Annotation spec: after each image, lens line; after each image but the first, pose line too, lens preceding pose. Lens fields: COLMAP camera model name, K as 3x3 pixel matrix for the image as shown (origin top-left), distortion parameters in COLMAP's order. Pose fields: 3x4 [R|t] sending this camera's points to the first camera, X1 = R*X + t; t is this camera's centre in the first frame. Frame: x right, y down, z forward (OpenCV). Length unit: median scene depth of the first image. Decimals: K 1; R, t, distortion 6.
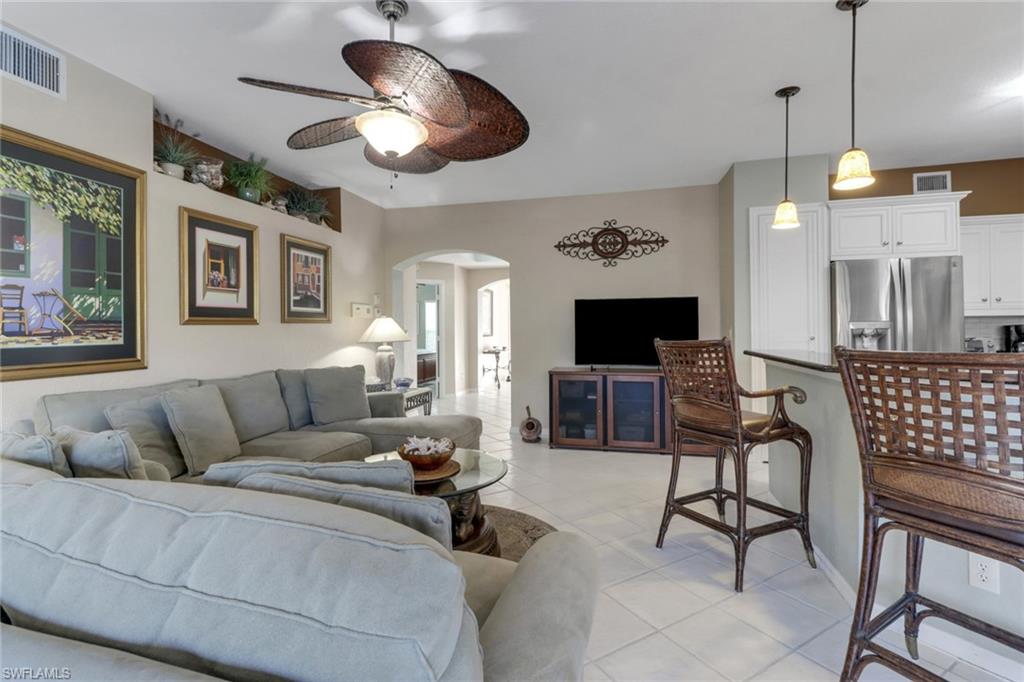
lens RADIAL K [[470.8, 0, 511.8], [0, 470.8, 322.1], [0, 0, 1]] dist [0.014027, -0.010919]
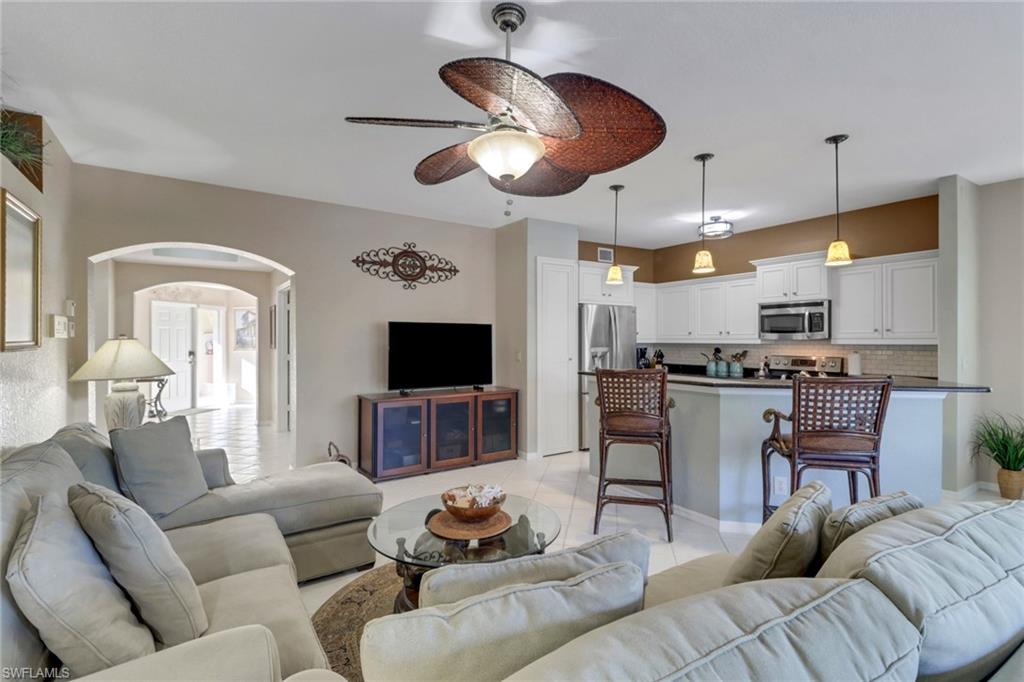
lens RADIAL K [[470.8, 0, 515.6], [0, 470.8, 340.6], [0, 0, 1]] dist [0.014027, -0.010919]
pose [[0.671408, 0.007849, 0.741046, -0.493318], [-0.018194, 0.999817, 0.005895, -0.025080], [-0.740864, -0.017441, 0.671428, 0.211524]]
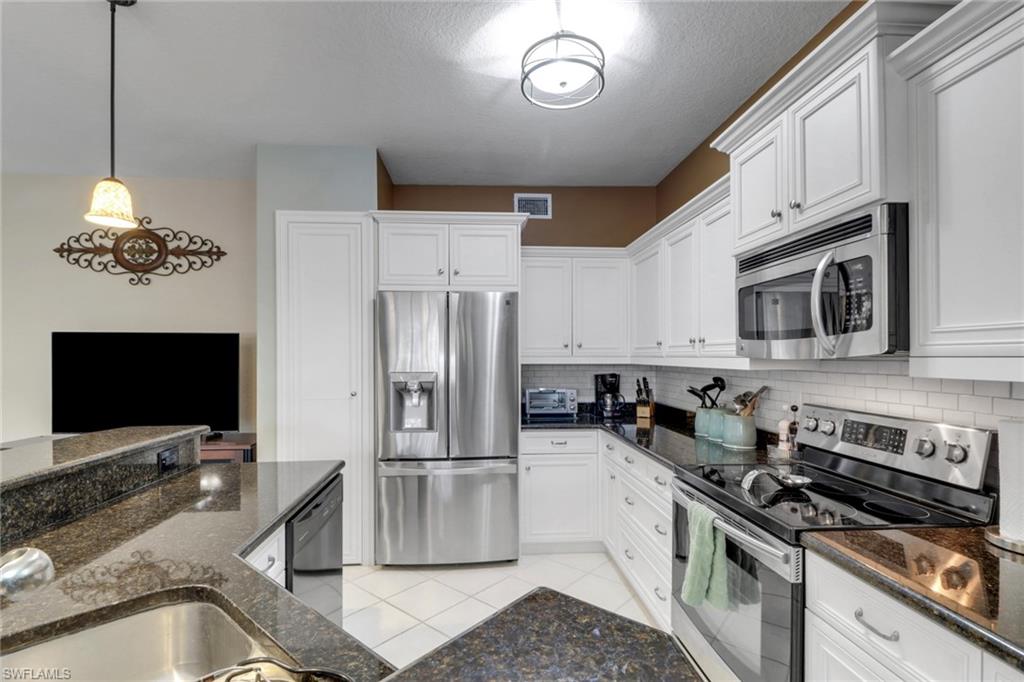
lens RADIAL K [[470.8, 0, 519.8], [0, 470.8, 353.0], [0, 0, 1]] dist [0.014027, -0.010919]
pose [[0.946959, 0.009551, 0.321213, 0.666172], [-0.012519, 0.999896, 0.007177, -0.039857], [-0.321111, -0.010818, 0.946980, 0.220473]]
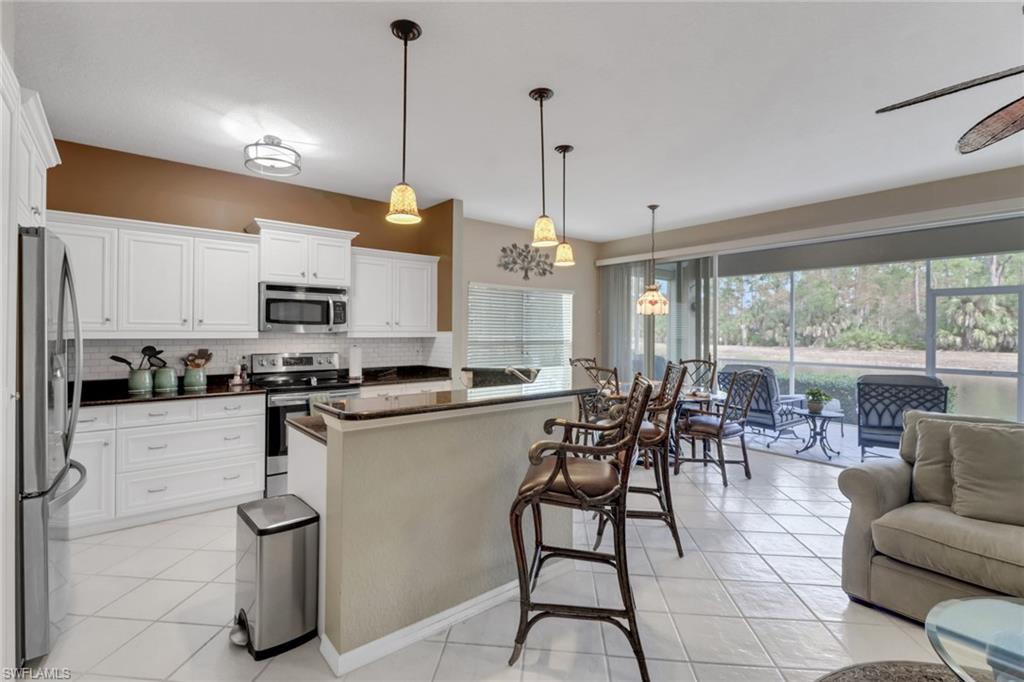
lens RADIAL K [[470.8, 0, 507.4], [0, 470.8, 329.5], [0, 0, 1]] dist [0.014027, -0.010919]
pose [[-0.804442, 0.008194, 0.593975, 0.039729], [-0.006846, 0.999711, -0.023063, -0.020353], [-0.593992, -0.022620, -0.804153, 1.113808]]
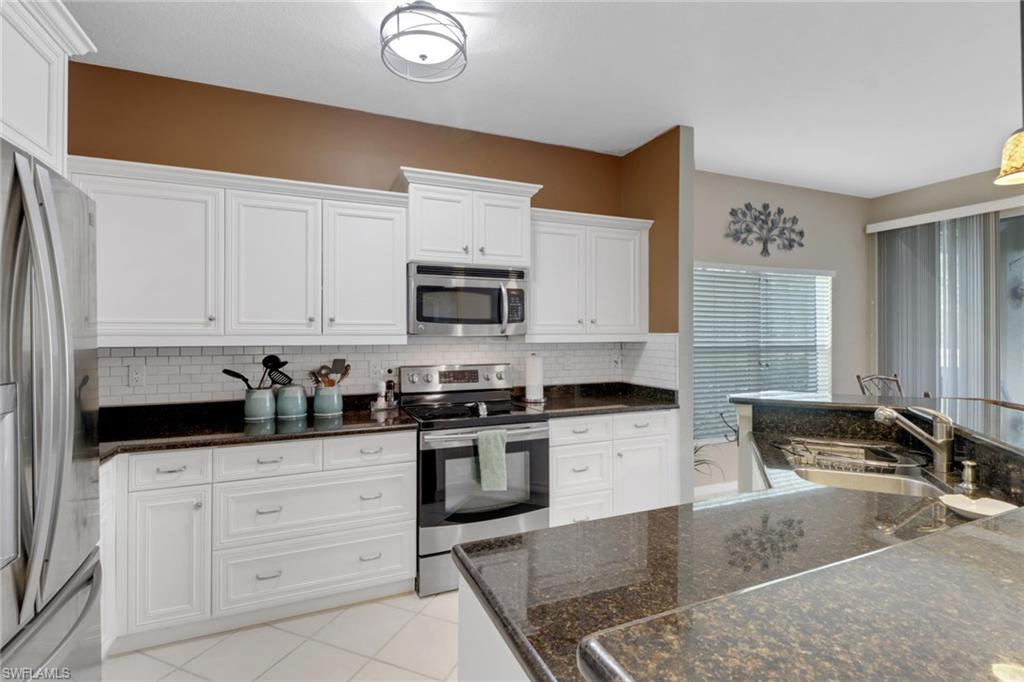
lens RADIAL K [[470.8, 0, 505.9], [0, 470.8, 332.3], [0, 0, 1]] dist [0.014027, -0.010919]
pose [[-0.597163, 0.009864, 0.802059, 0.421369], [-0.007106, 0.999820, -0.017587, -0.027786], [-0.802088, -0.016202, -0.596985, 0.917164]]
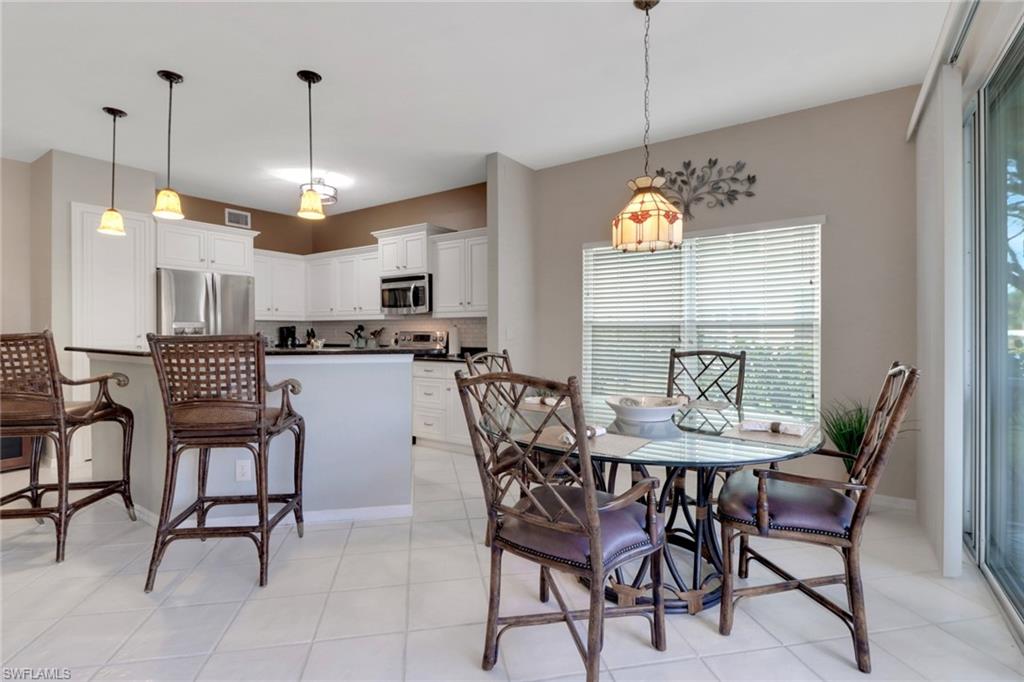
lens RADIAL K [[470.8, 0, 506.8], [0, 470.8, 335.6], [0, 0, 1]] dist [0.014027, -0.010919]
pose [[0.345848, -0.001809, 0.938289, -0.105025], [-0.016693, 0.999828, 0.008080, 0.010049], [-0.938142, -0.018457, 0.345758, -0.190793]]
